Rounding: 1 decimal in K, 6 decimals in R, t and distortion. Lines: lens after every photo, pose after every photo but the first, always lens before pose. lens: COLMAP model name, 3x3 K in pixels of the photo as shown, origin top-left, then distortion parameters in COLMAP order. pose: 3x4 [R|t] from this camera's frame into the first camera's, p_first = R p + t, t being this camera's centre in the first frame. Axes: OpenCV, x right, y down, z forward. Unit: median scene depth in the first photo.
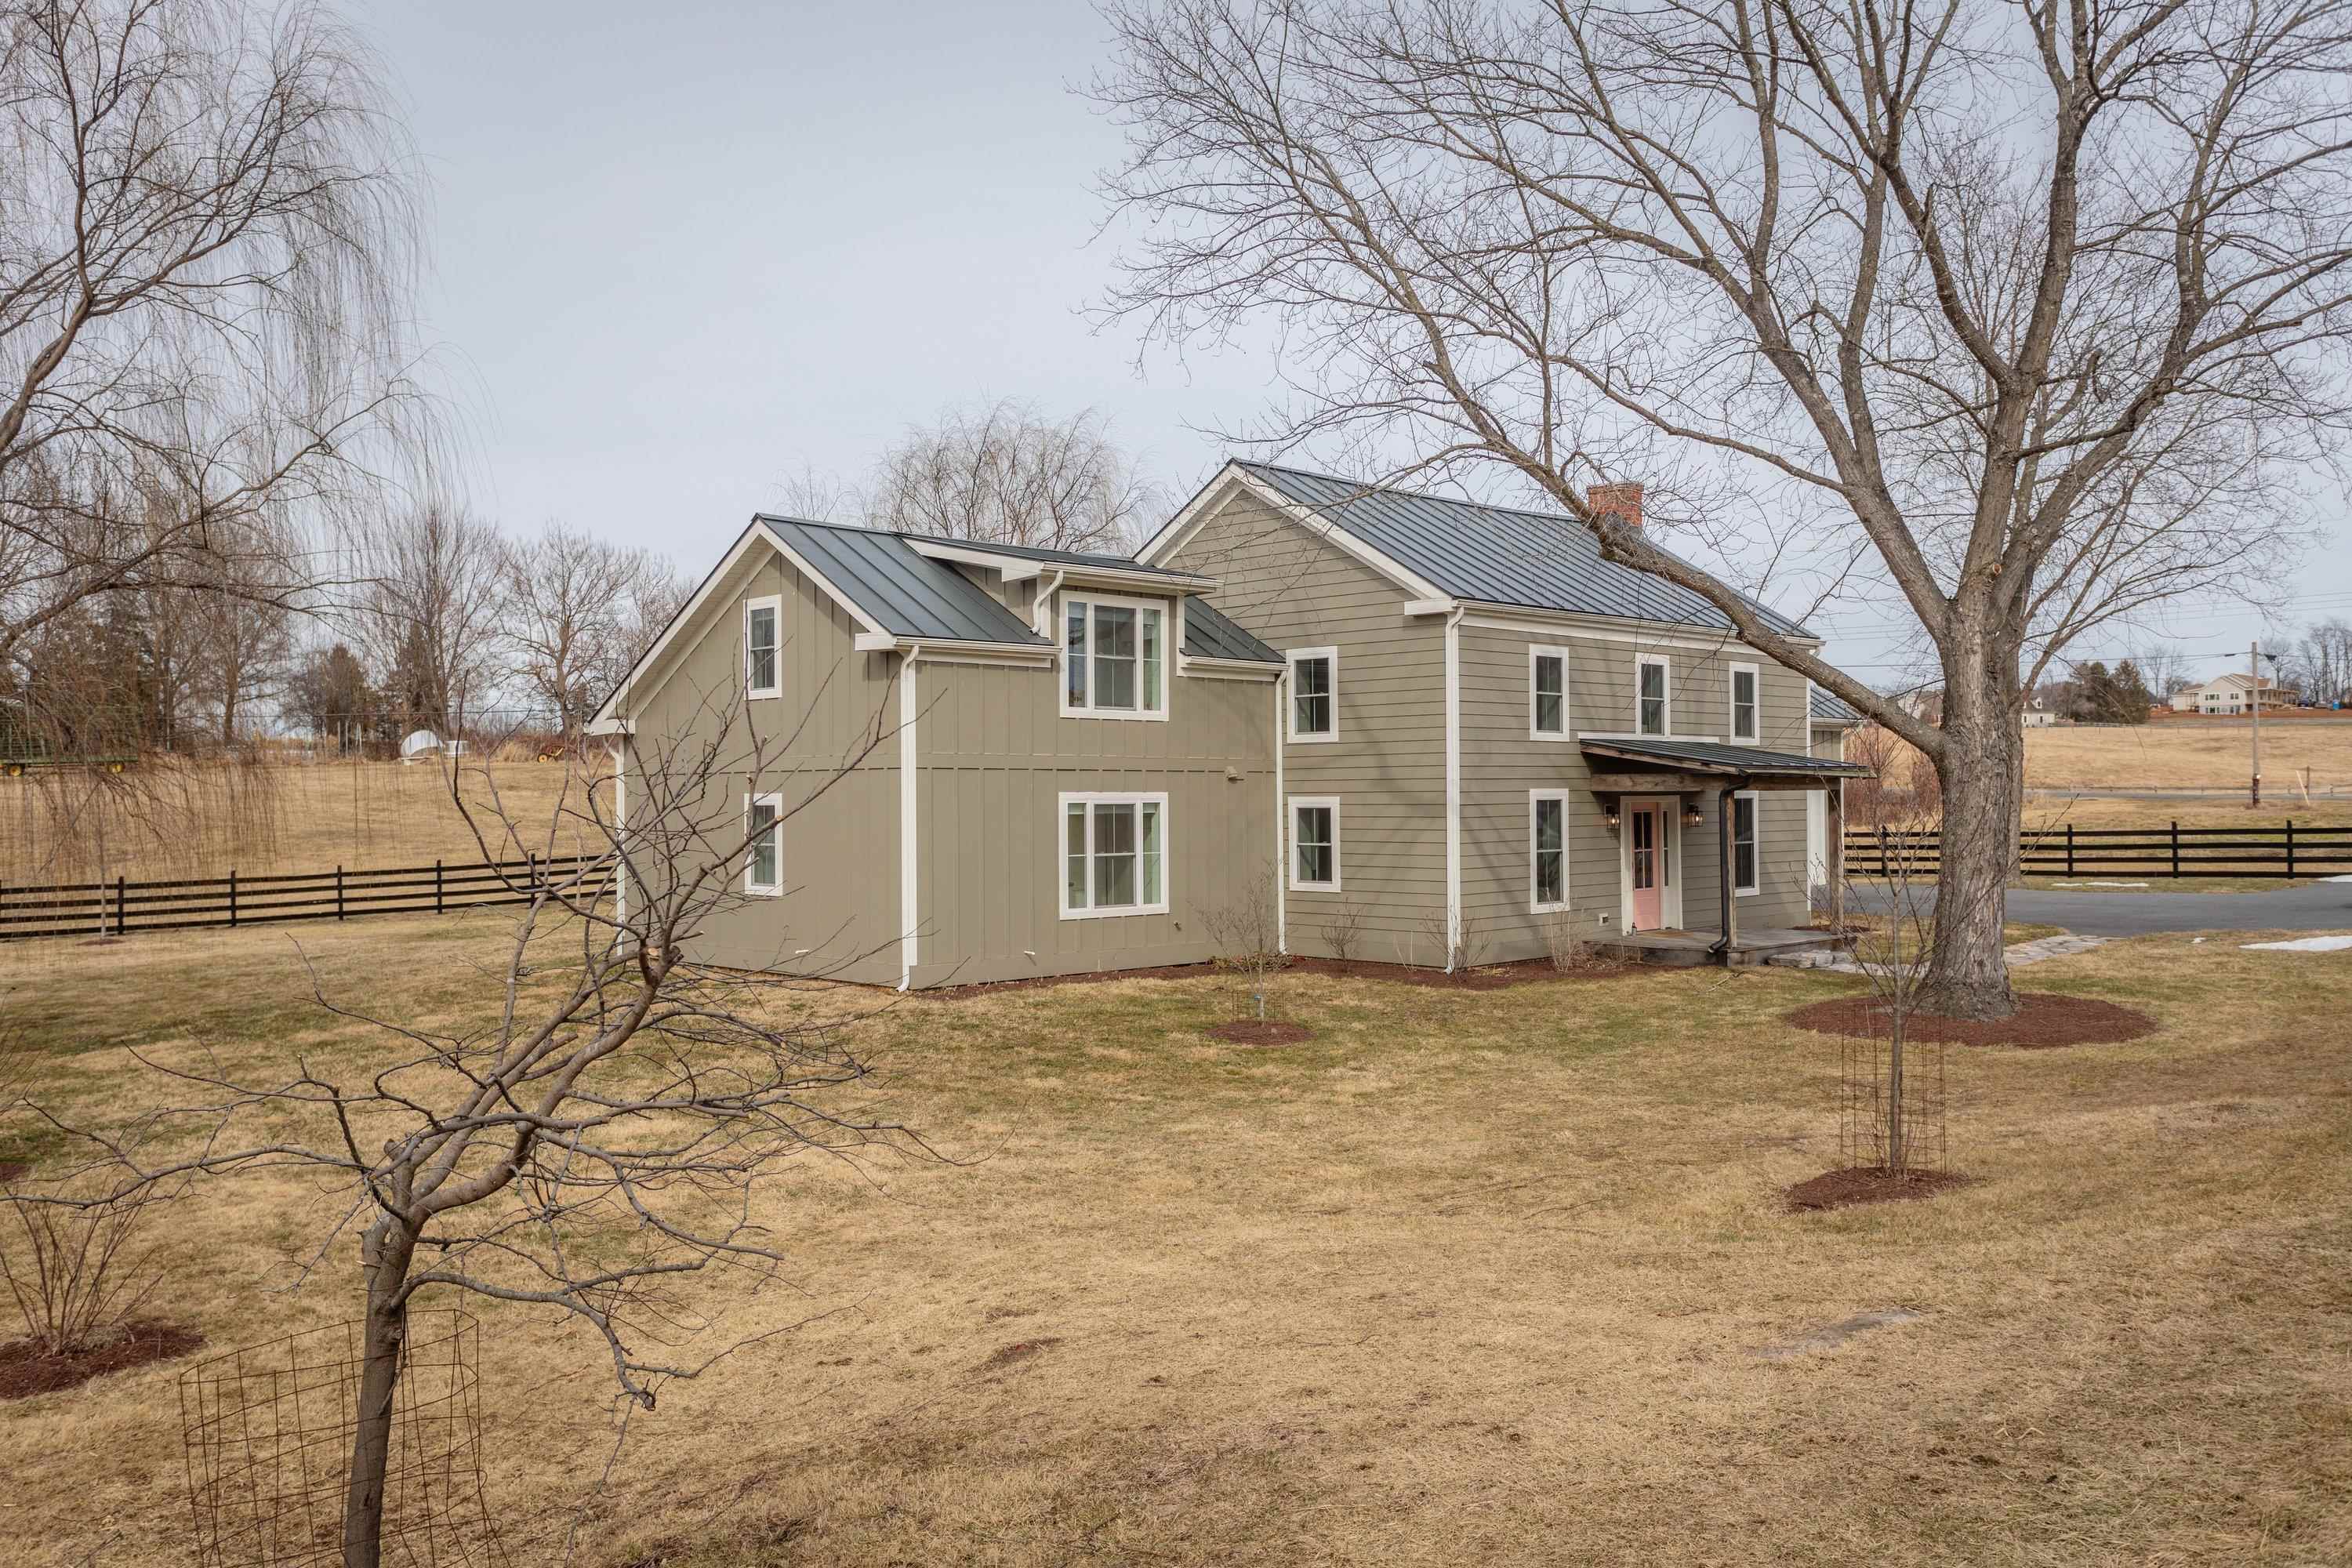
lens RADIAL K [[1802.0, 0, 1176.0], [0, 1802.0, 784.0], [0, 0, 1]] dist [0.006450, 0.003770]
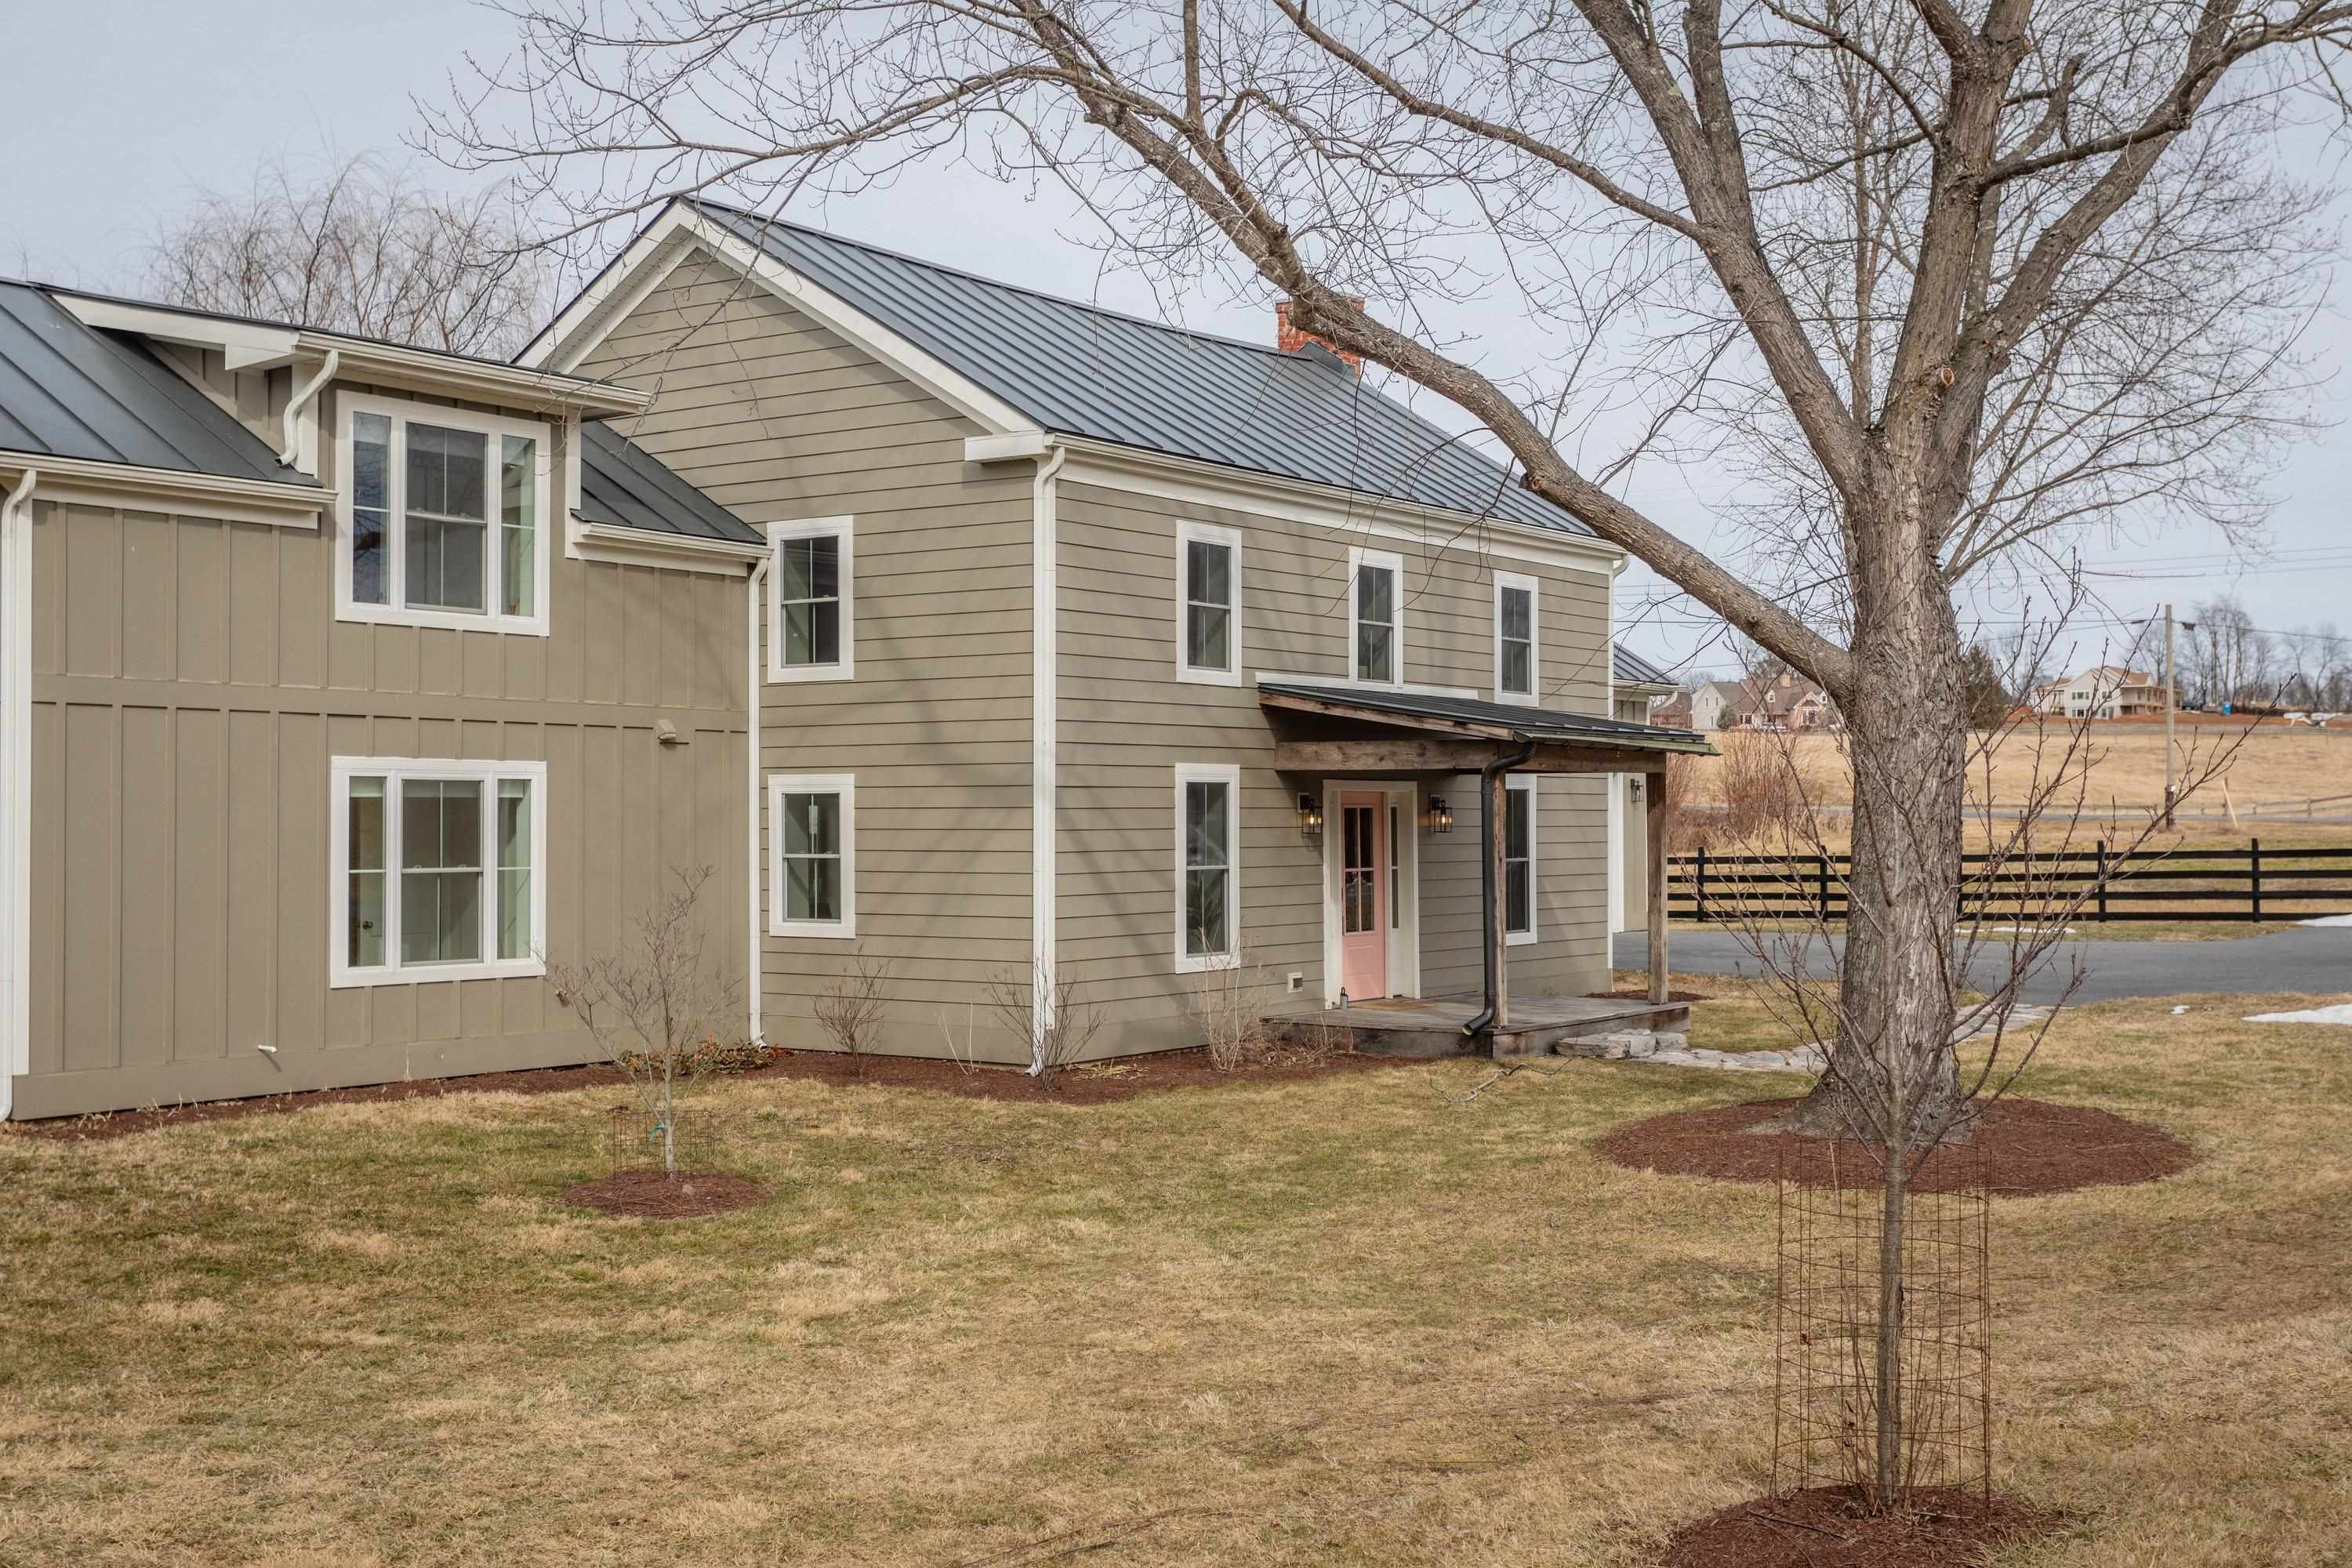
lens RADIAL K [[2577.5, 0, 1176.0], [0, 2577.5, 784.0], [0, 0, 1]] dist [0.015013, 0.007910]
pose [[0.983212, 0.008057, 0.182288, 0.043247], [-0.006837, 0.999950, -0.007323, 0.016549], [-0.182338, 0.005954, 0.983218, 0.170446]]
